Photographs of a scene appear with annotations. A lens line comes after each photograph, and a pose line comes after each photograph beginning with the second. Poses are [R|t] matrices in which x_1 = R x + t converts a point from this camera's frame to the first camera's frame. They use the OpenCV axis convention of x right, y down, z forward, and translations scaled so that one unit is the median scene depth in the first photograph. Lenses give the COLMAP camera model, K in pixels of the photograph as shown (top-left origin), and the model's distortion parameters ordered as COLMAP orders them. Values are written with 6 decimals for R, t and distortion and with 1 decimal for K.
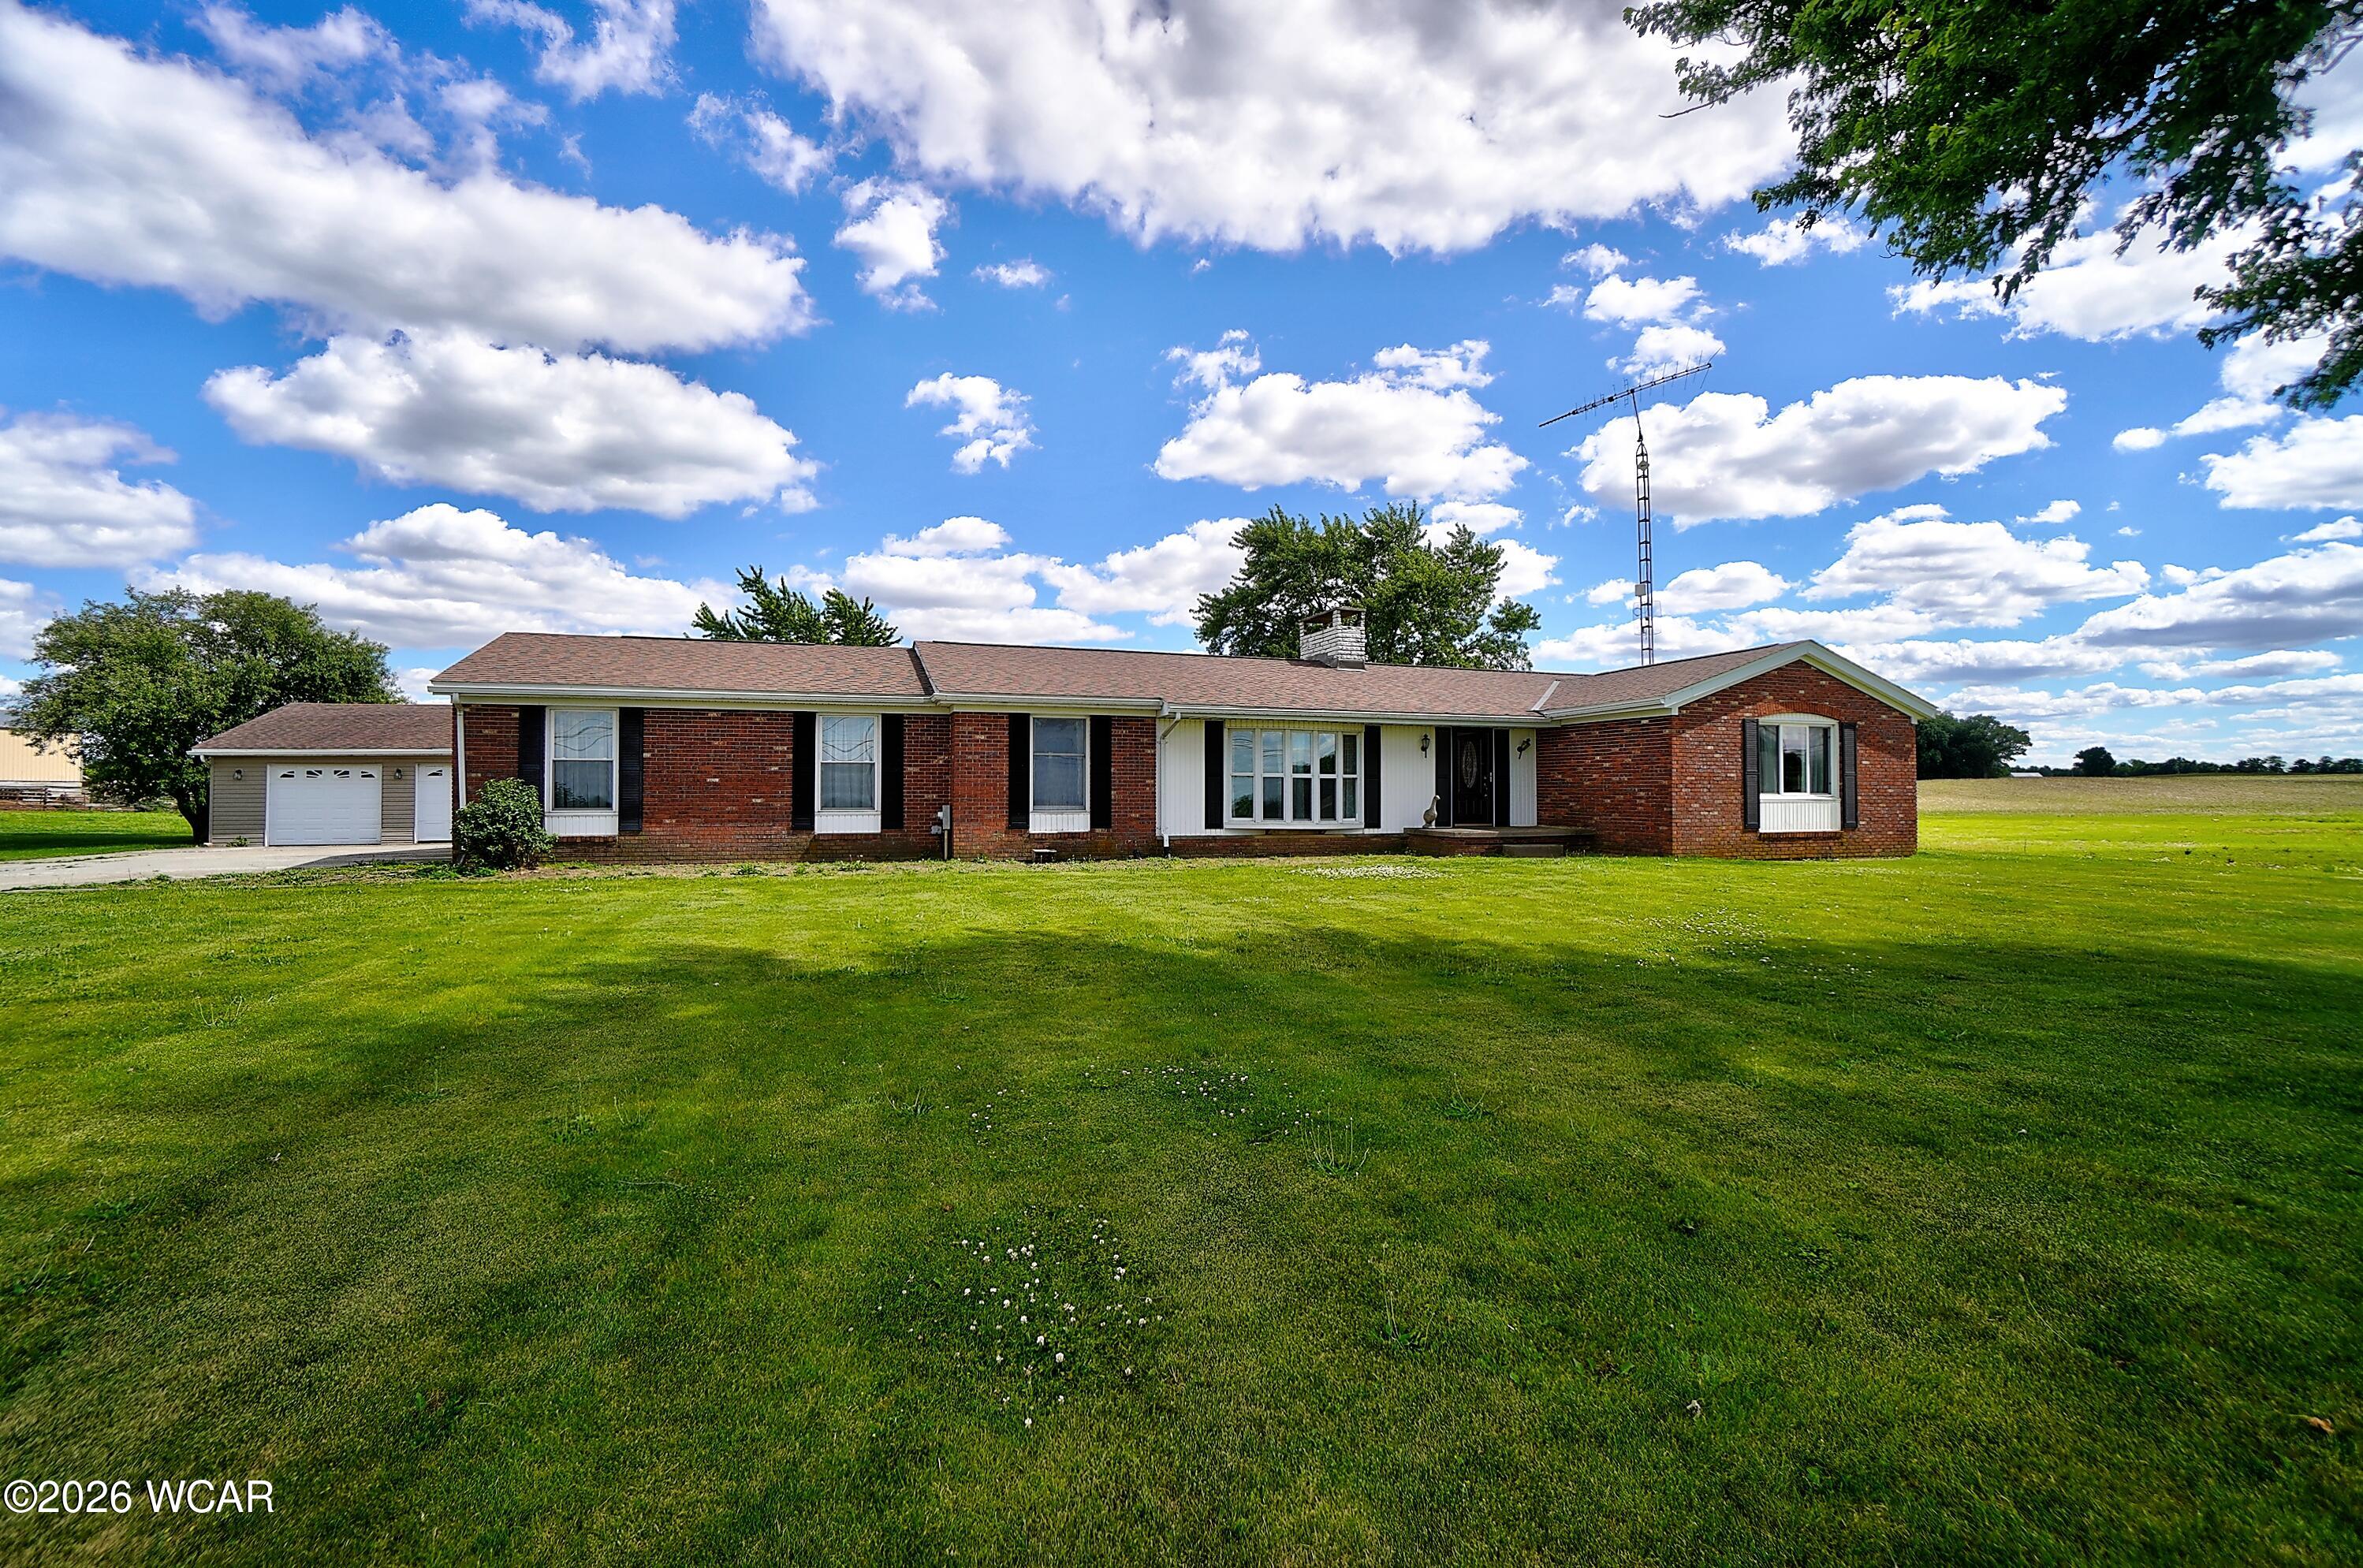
lens RADIAL K [[1066.4, 0, 1149.5], [0, 1066.4, 785.9], [0, 0, 1]] dist [-0.050916, 0.016397]
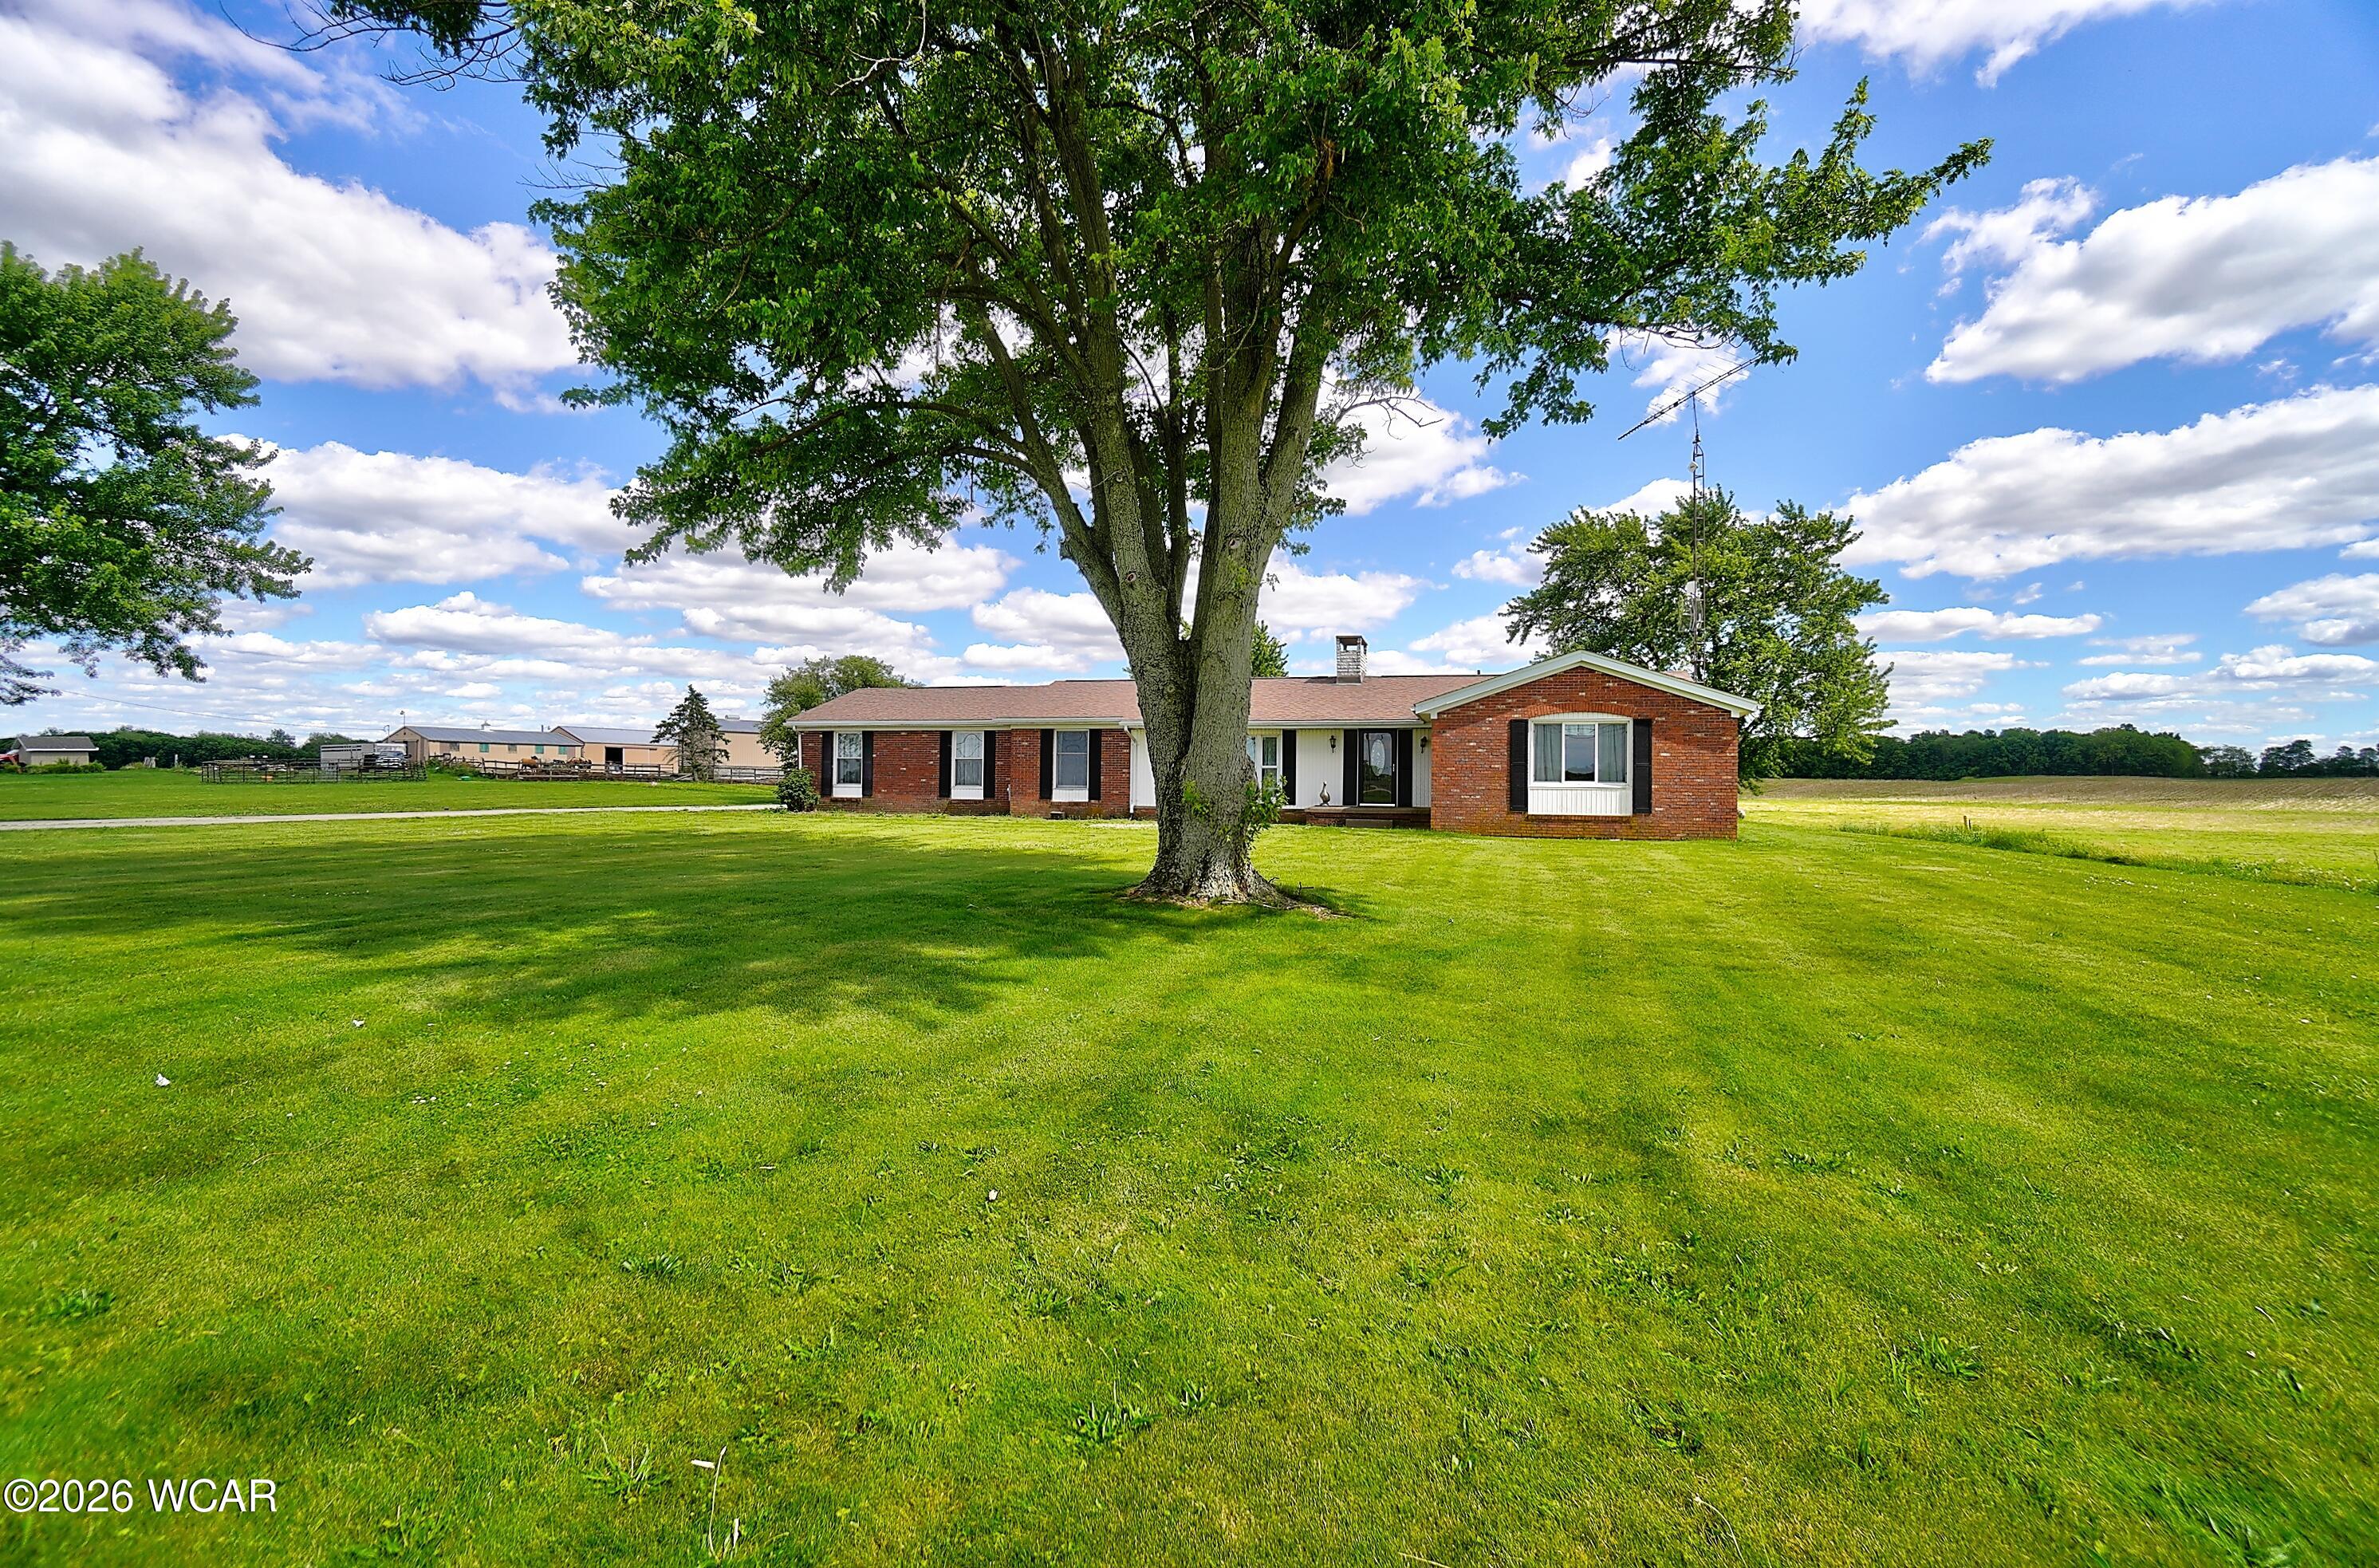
lens RADIAL K [[1098.5, 0, 1135.9], [0, 1098.5, 776.5], [0, 0, 1]] dist [-0.031162, 0.015851]
pose [[0.801559, 0.006361, -0.597882, 0.250182], [-0.004883, 0.999980, 0.004093, -0.000396], [0.597896, -0.000362, 0.801574, -0.068993]]
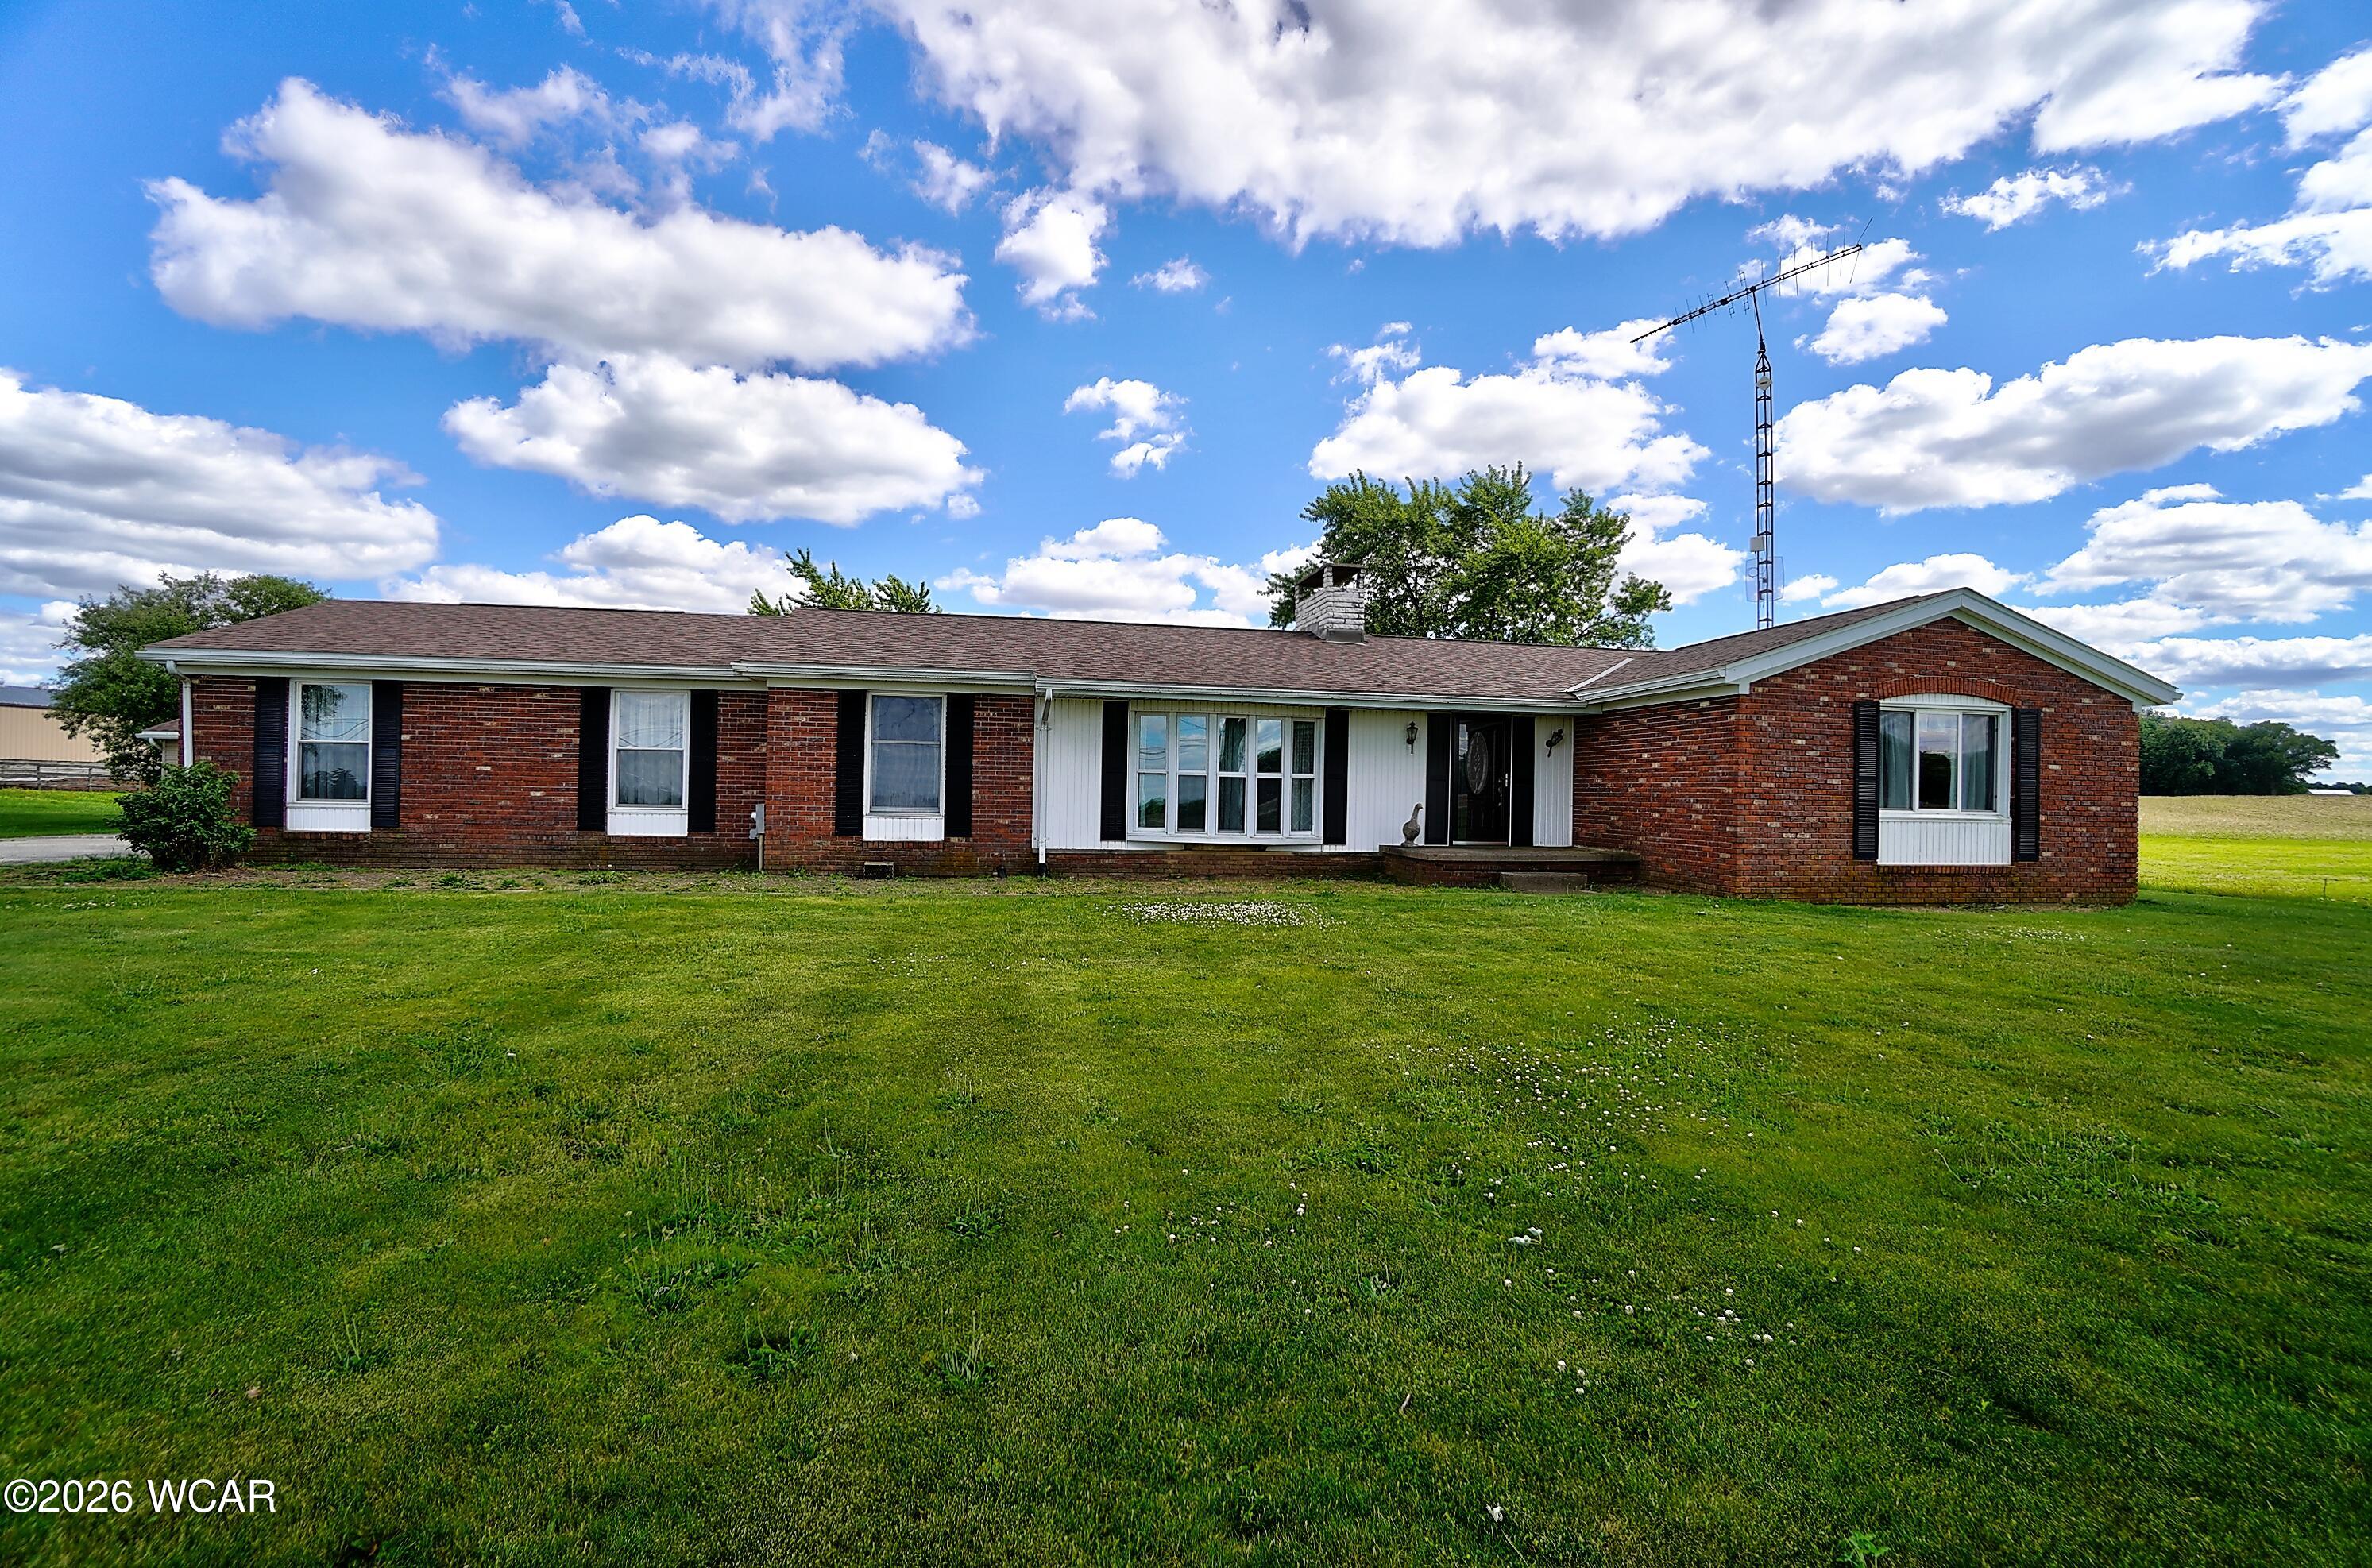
lens RADIAL K [[1061.7, 0, 1141.2], [0, 1061.7, 783.0], [0, 0, 1]] dist [-0.057534, 0.021569]
pose [[0.987743, 0.016058, -0.155263, 0.053135], [-0.016582, 0.999860, -0.002076, -0.000114], [0.155208, 0.004625, 0.987871, 0.064325]]
